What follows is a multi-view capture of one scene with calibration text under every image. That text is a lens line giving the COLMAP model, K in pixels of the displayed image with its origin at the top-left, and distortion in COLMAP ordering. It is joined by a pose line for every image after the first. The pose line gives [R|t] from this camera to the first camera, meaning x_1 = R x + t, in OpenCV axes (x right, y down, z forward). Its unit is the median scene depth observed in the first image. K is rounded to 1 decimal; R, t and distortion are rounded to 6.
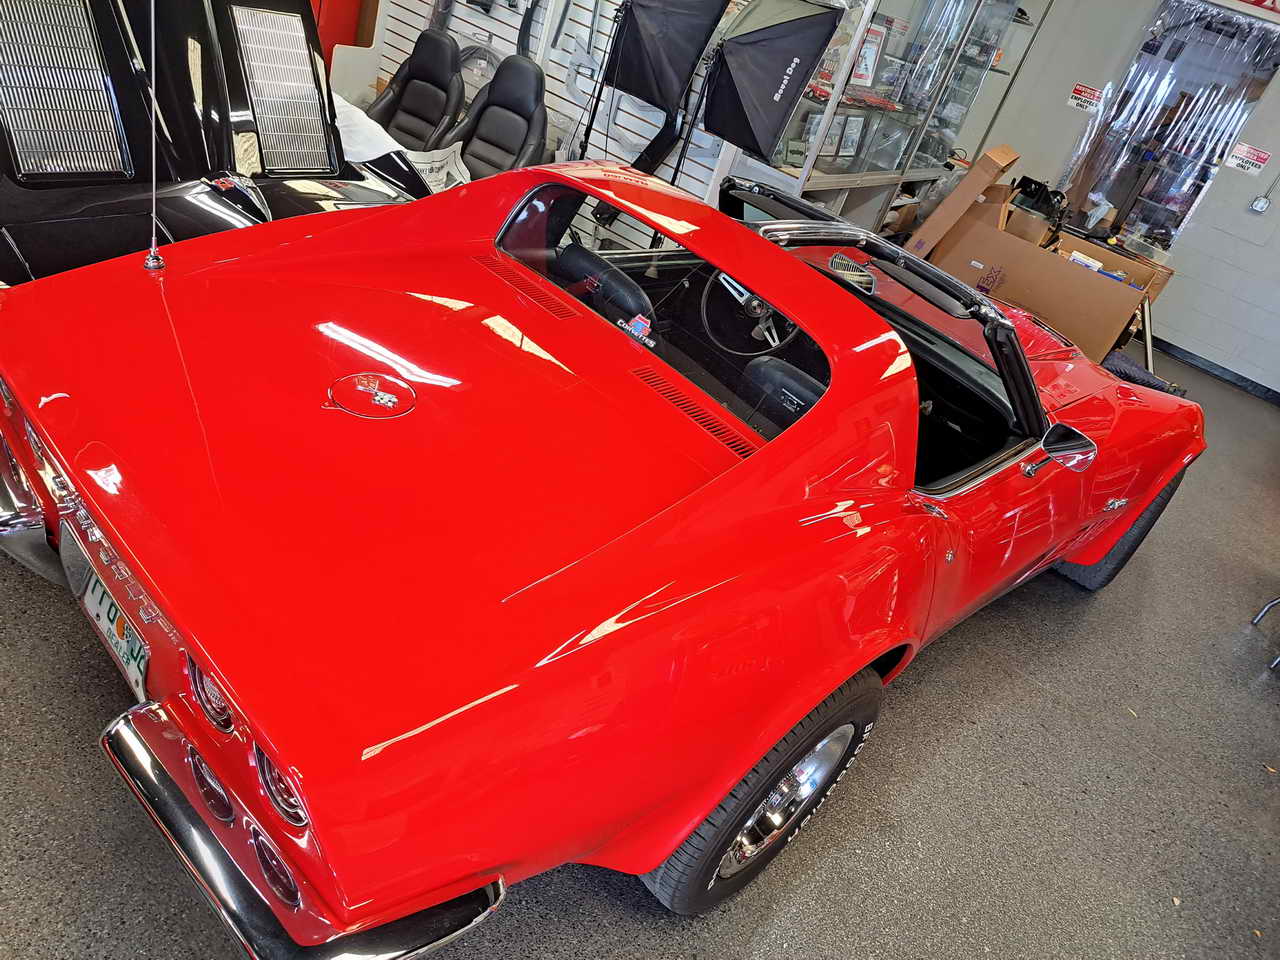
lens RADIAL K [[941.6, 0, 624.4], [0, 941.6, 479.5], [0, 0, 1]] dist [0.020681, -0.002011]
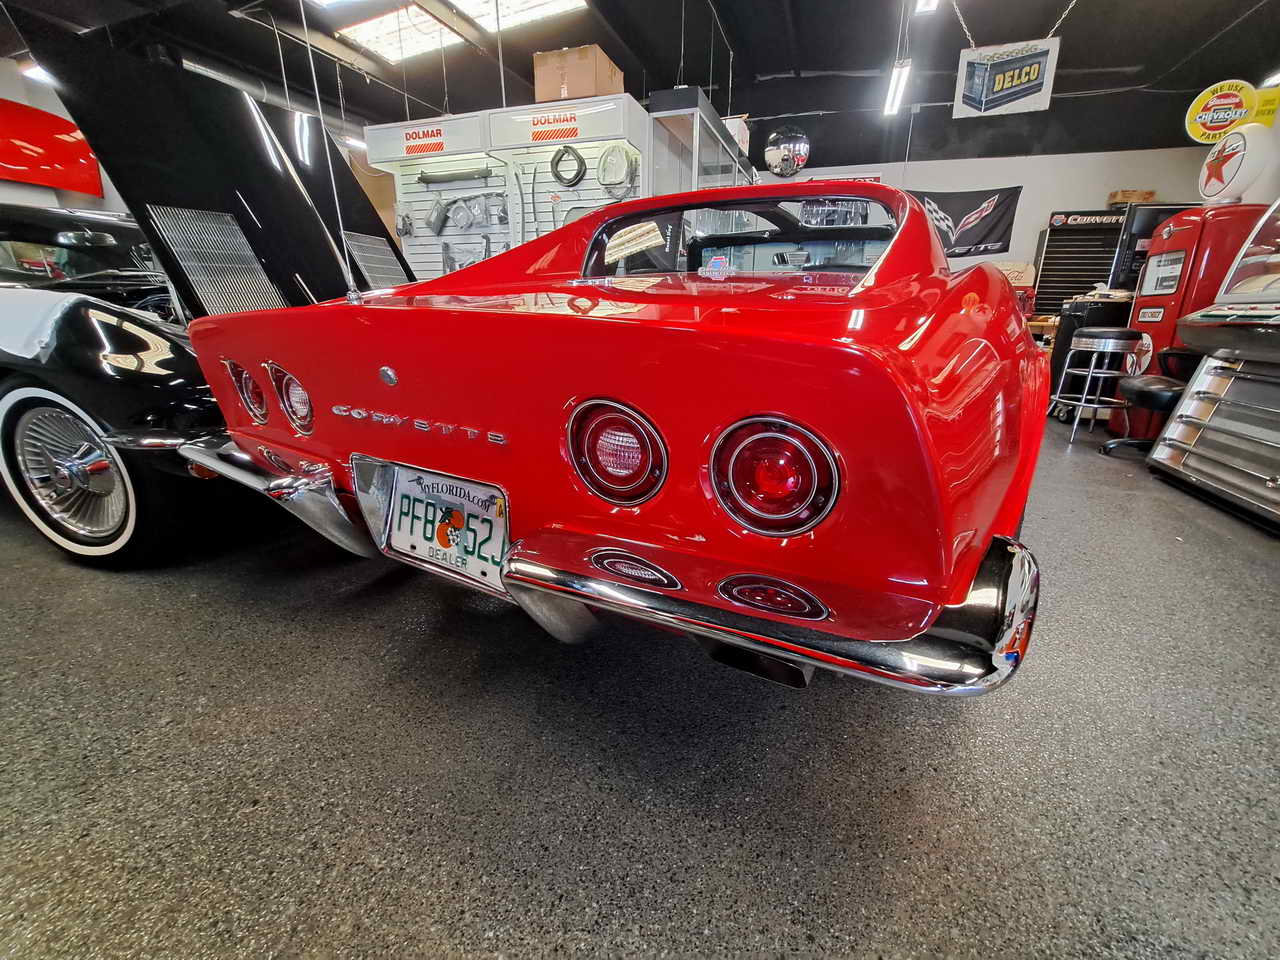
lens RADIAL K [[518.2, 0, 651.4], [0, 518.2, 477.3], [0, 0, 1]] dist [-0.021387, -0.000178]
pose [[0.921946, -0.350007, 0.165861, -0.251524], [0.375303, 0.913125, -0.159221, 0.165590], [-0.095723, 0.209041, 0.973211, 0.283467]]
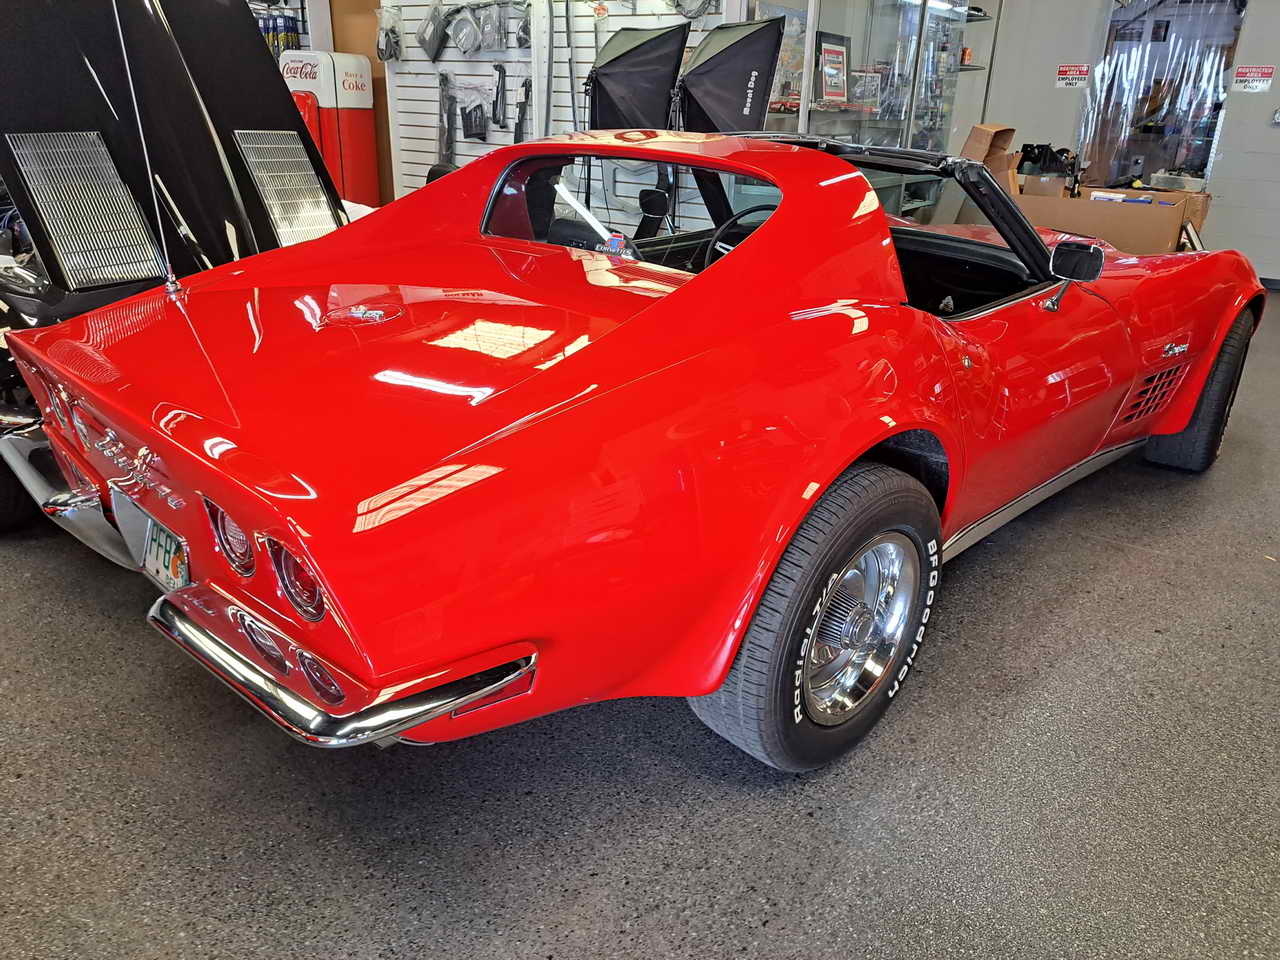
lens RADIAL K [[940.6, 0, 640.0], [0, 940.6, 480.0], [0, 0, 1]] dist [0.040801, -0.031031]
pose [[0.963900, -0.250755, -0.089552, 0.058018], [0.232763, 0.956854, -0.173928, 0.231122], [0.129301, 0.146805, 0.980678, 0.004315]]
